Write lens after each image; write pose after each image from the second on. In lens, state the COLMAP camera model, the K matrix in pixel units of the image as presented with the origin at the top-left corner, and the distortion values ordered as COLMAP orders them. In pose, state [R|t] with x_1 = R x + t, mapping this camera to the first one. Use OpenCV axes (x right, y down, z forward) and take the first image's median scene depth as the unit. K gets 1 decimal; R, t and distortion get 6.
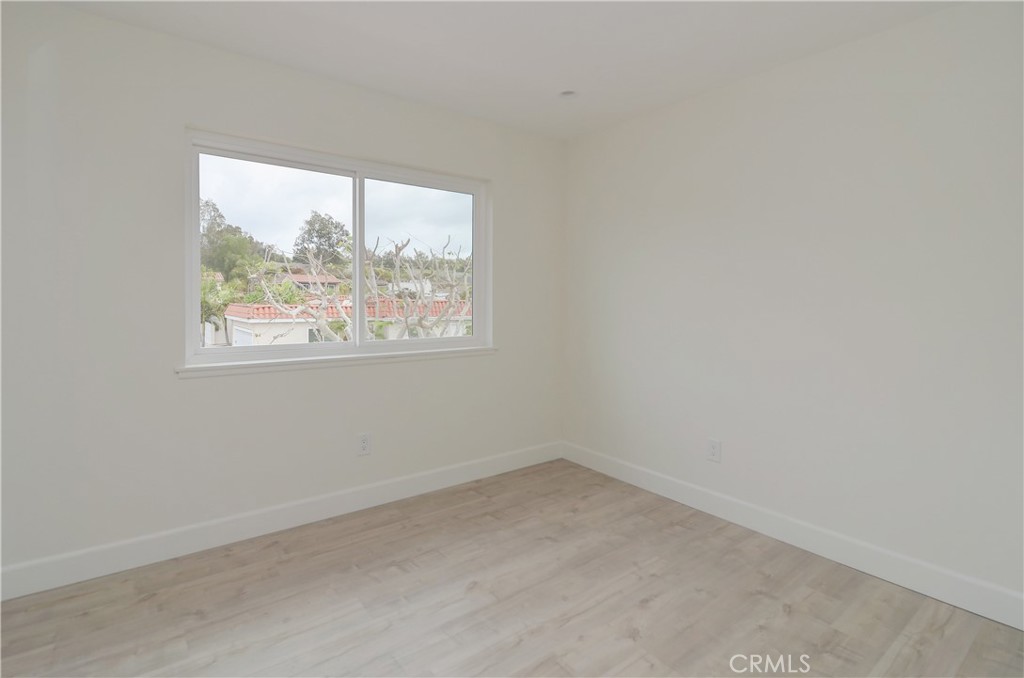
lens RADIAL K [[489.8, 0, 517.9], [0, 489.8, 307.1], [0, 0, 1]] dist [-0.004897, -0.003880]
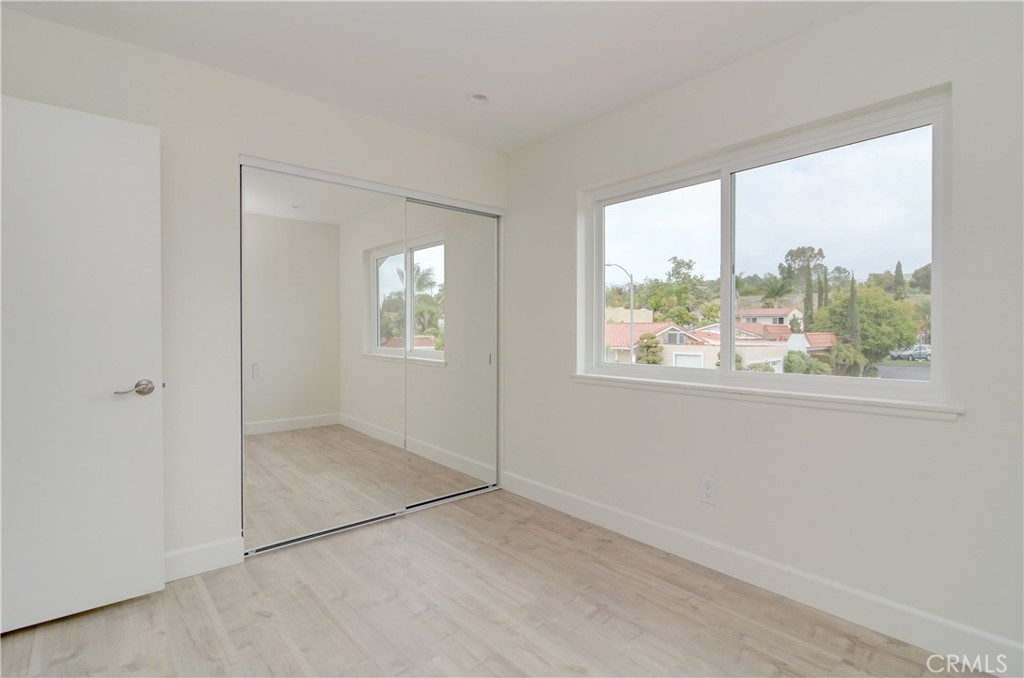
lens RADIAL K [[489.8, 0, 519.0], [0, 489.8, 332.7], [0, 0, 1]] dist [-0.004897, -0.003880]
pose [[0.059977, -0.003136, -0.998195, 0.623405], [-0.014180, 0.999891, -0.003994, 0.018238], [0.998099, 0.014394, 0.059926, 0.752945]]
